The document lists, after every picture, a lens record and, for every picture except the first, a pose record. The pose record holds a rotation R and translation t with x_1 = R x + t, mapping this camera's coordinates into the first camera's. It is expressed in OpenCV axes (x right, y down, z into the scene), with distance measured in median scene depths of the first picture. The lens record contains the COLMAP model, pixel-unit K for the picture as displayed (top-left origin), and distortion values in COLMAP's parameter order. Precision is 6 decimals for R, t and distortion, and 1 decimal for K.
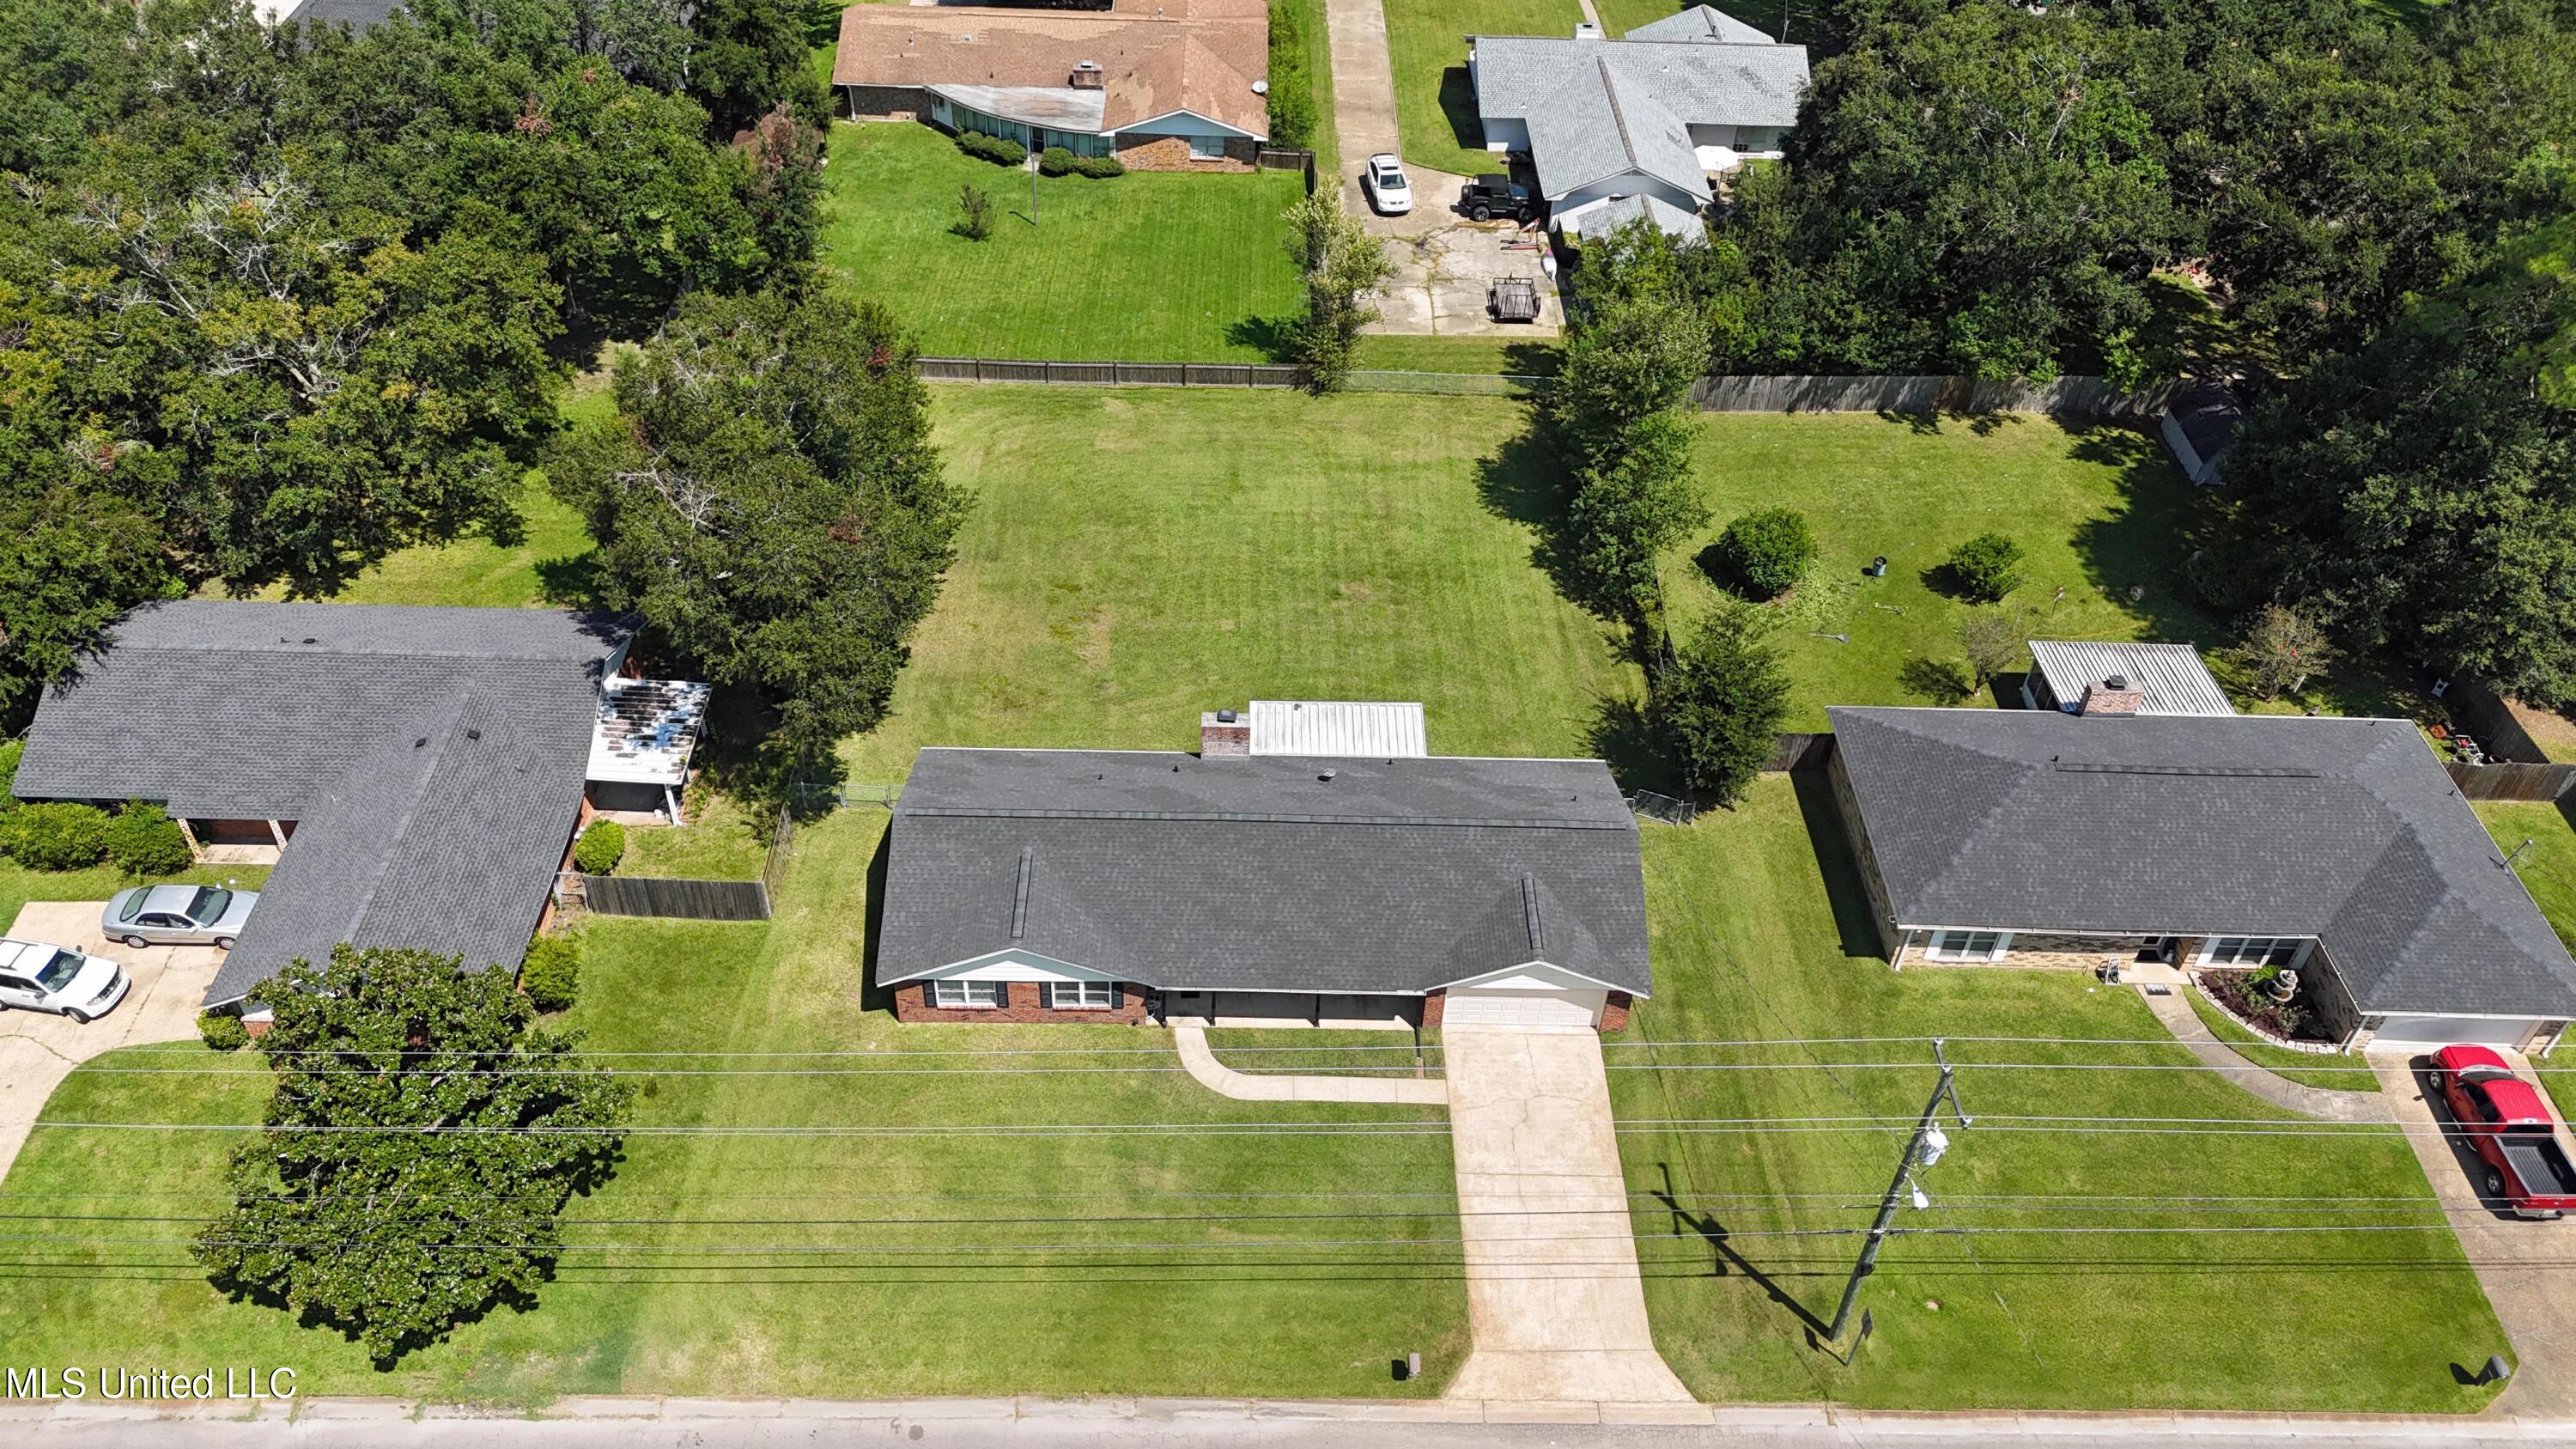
lens RADIAL K [[1885.6, 0, 1288.0], [0, 1885.6, 724.5], [0, 0, 1]] dist [0.087476, -0.093841]
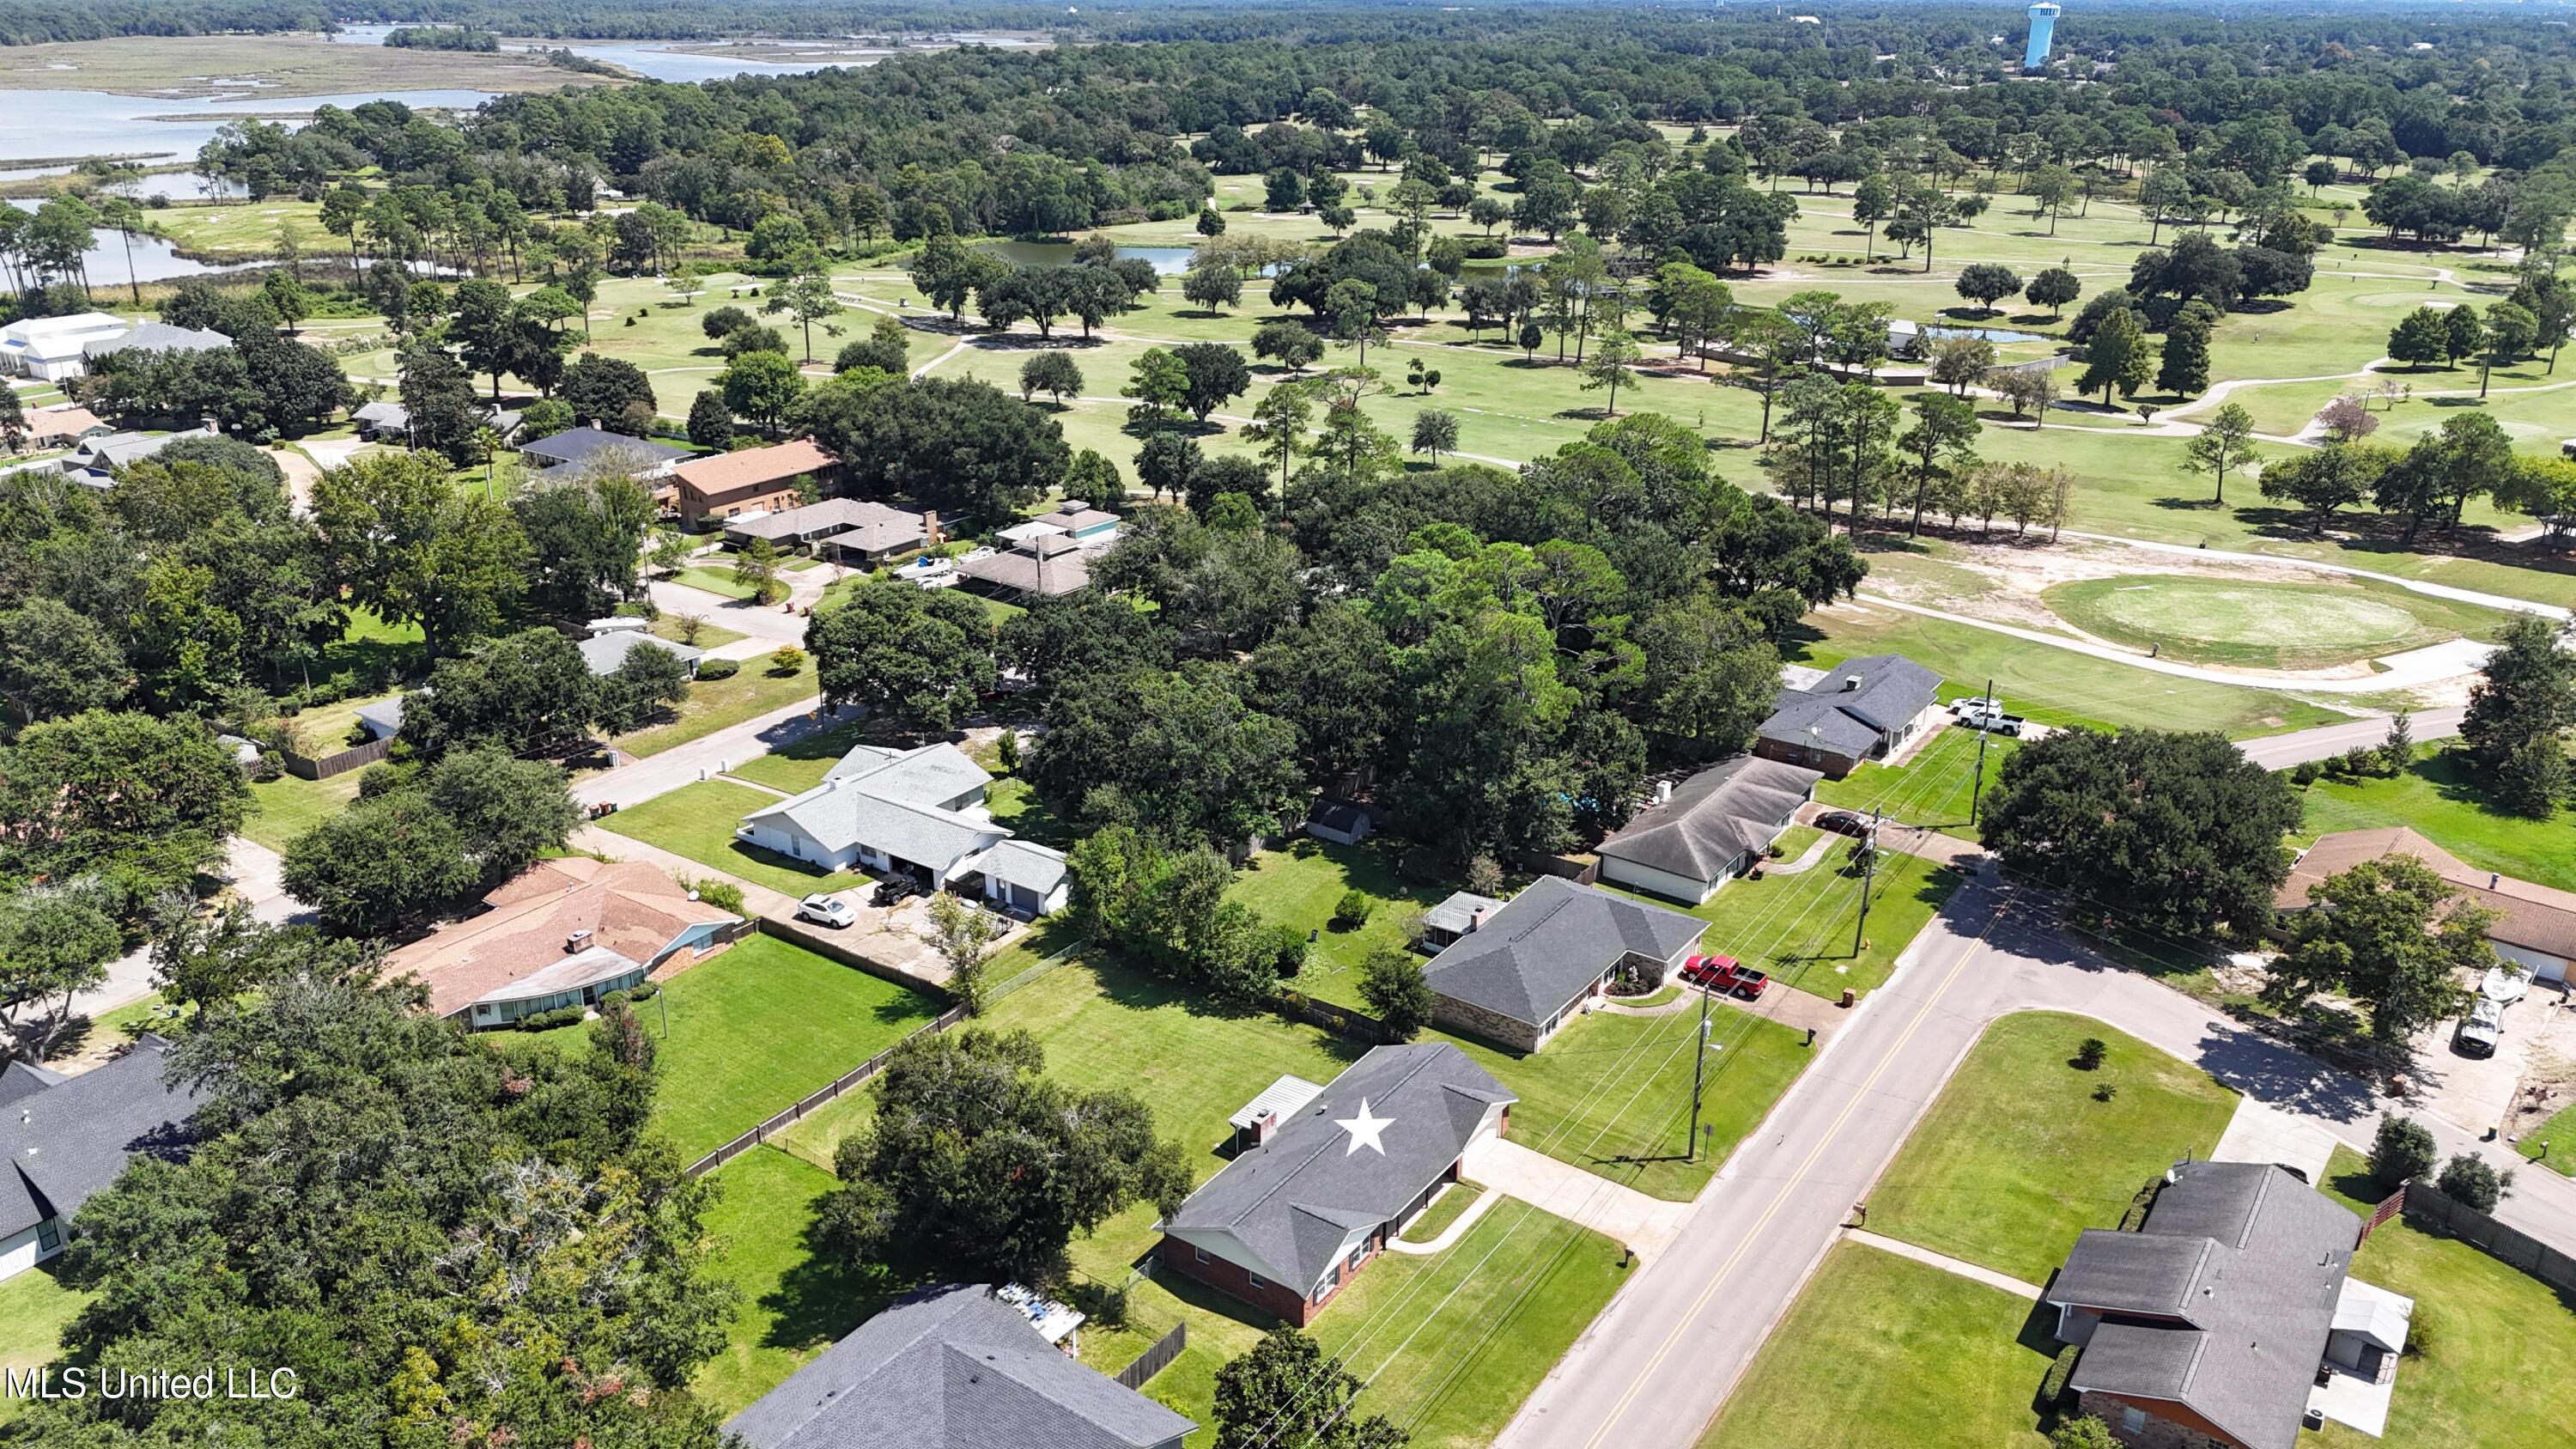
lens RADIAL K [[1885.6, 0, 1288.0], [0, 1885.6, 724.5], [0, 0, 1]] dist [0.087476, -0.093841]
pose [[0.581592, -0.327098, 0.744821, -1.075044], [0.557137, 0.827318, -0.071712, -0.145966], [-0.592747, 0.456674, 0.663400, -0.312120]]
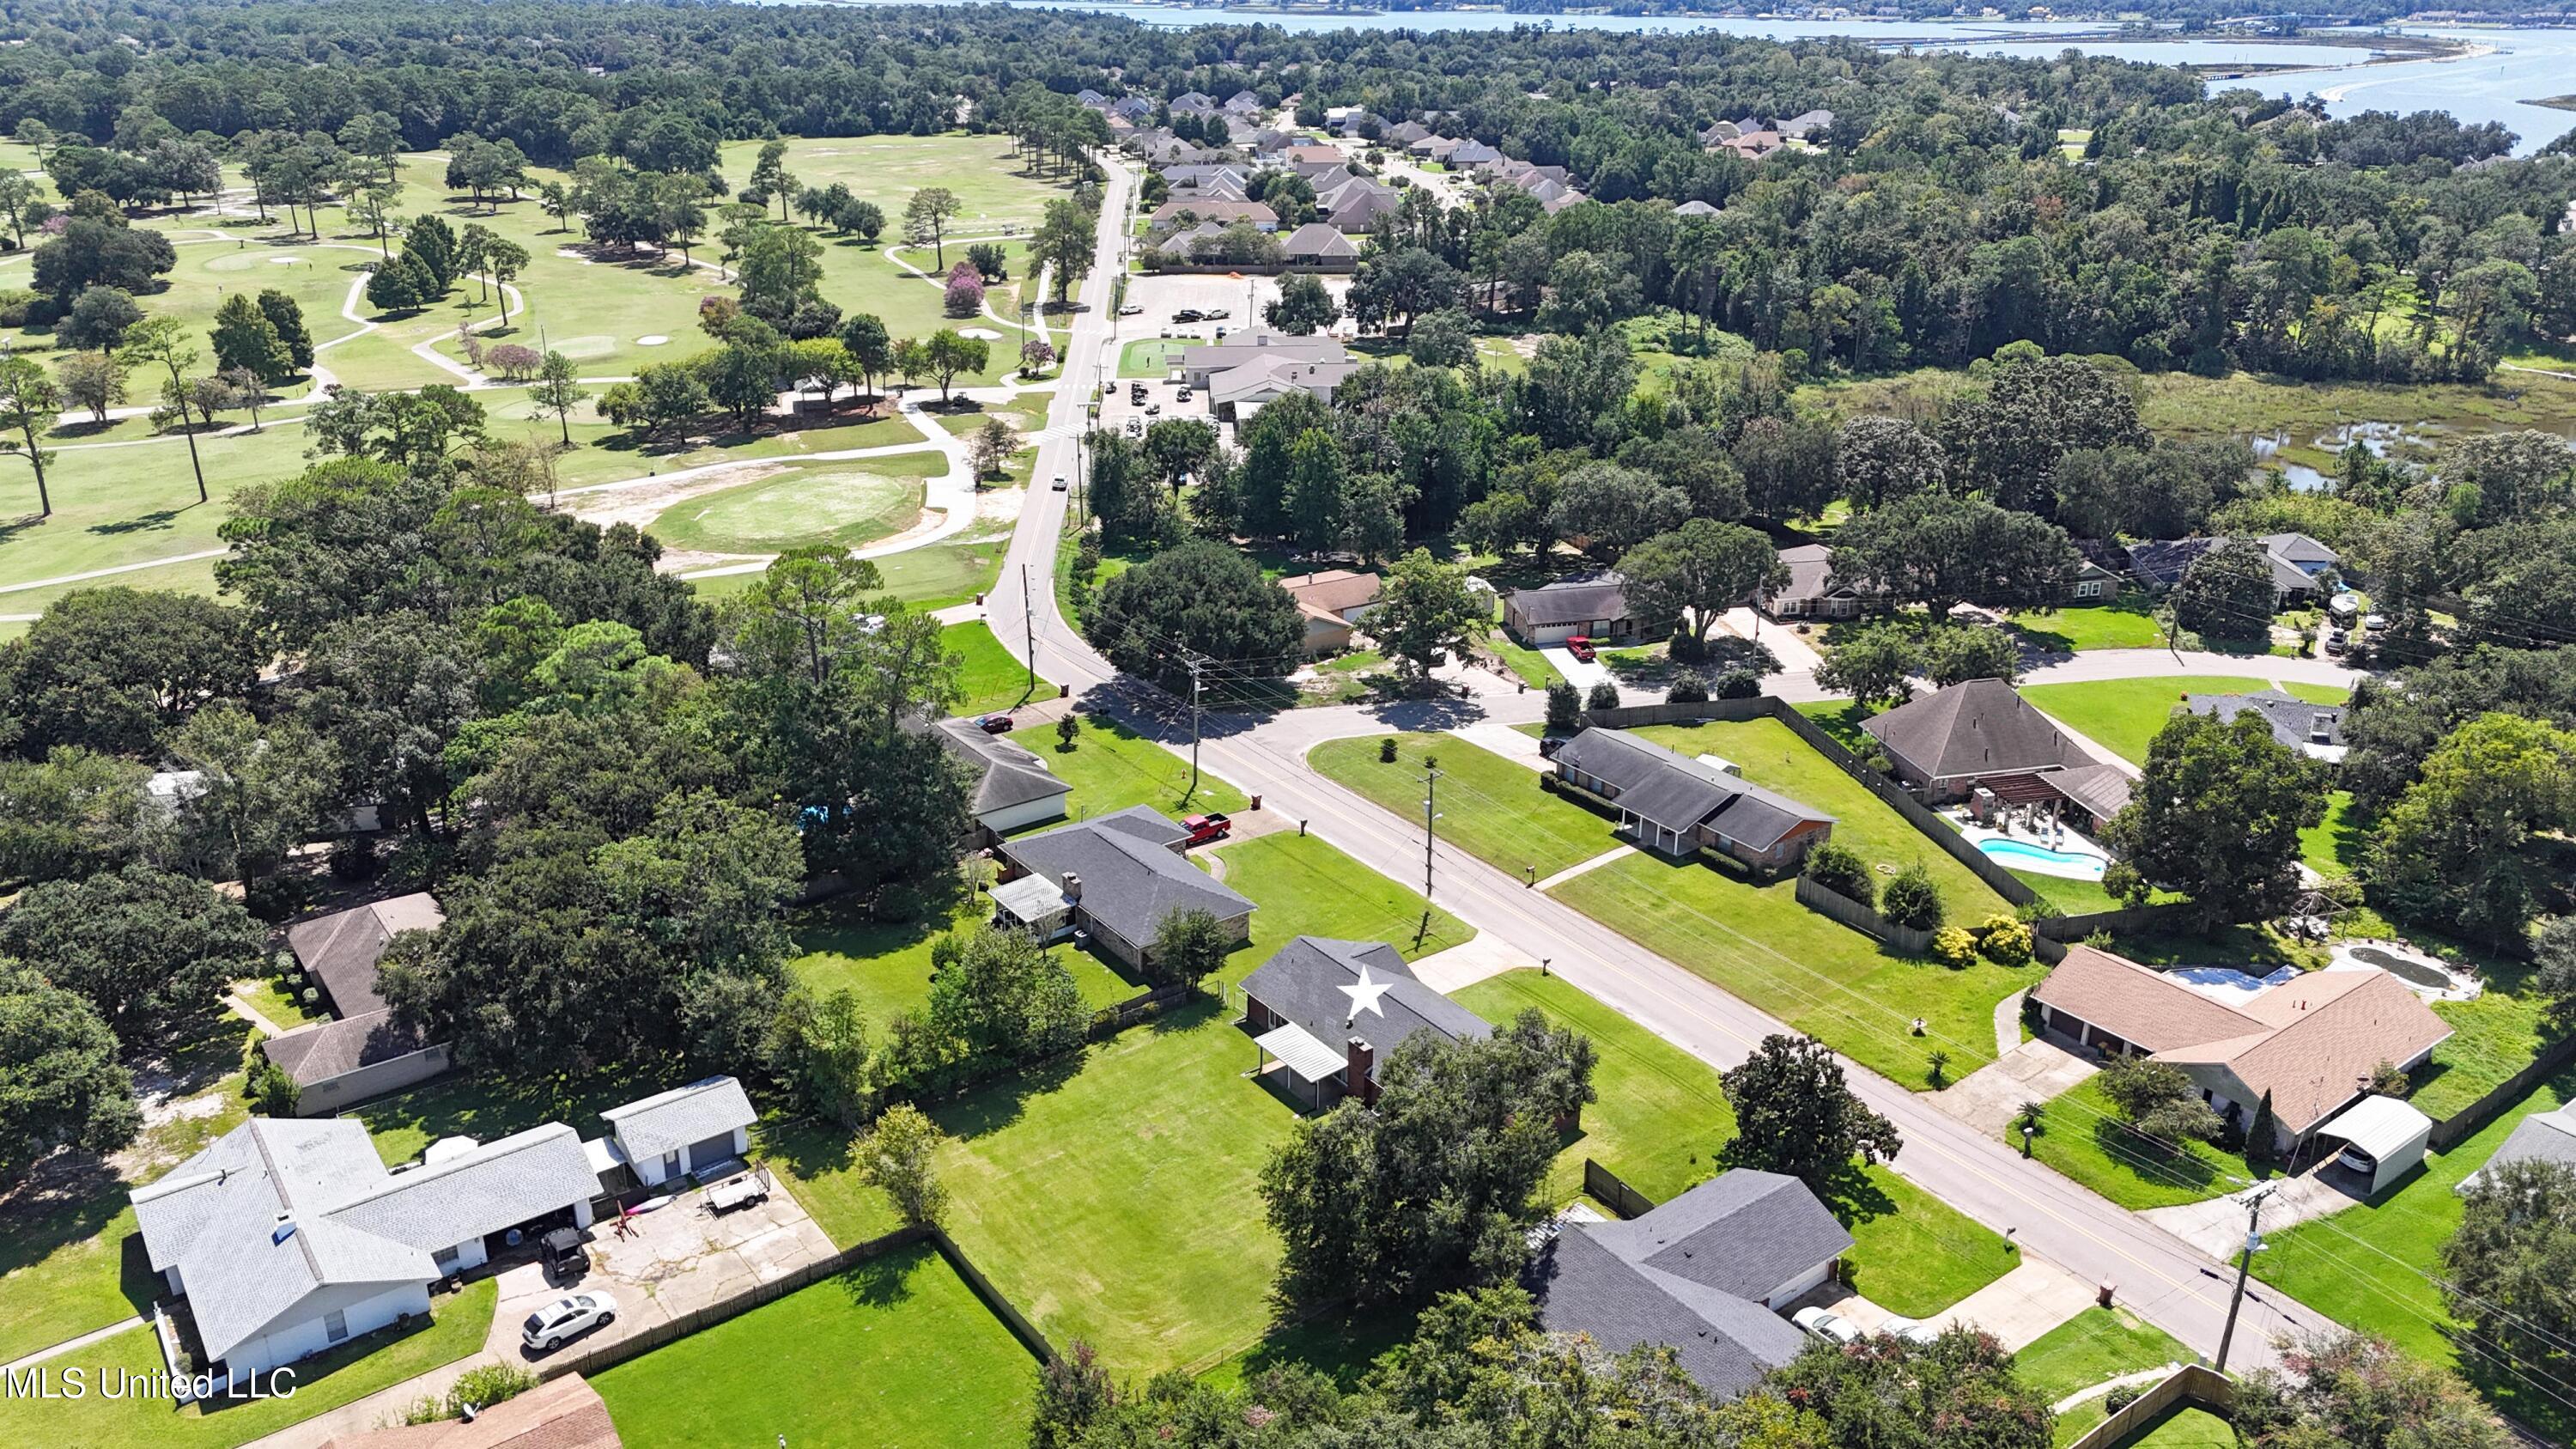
lens RADIAL K [[1885.6, 0, 1288.0], [0, 1885.6, 724.5], [0, 0, 1]] dist [0.087476, -0.093841]
pose [[-0.582106, -0.341279, 0.738025, -1.122052], [0.526872, 0.533018, 0.662041, -1.284885], [-0.619321, 0.774223, -0.130463, 0.922295]]
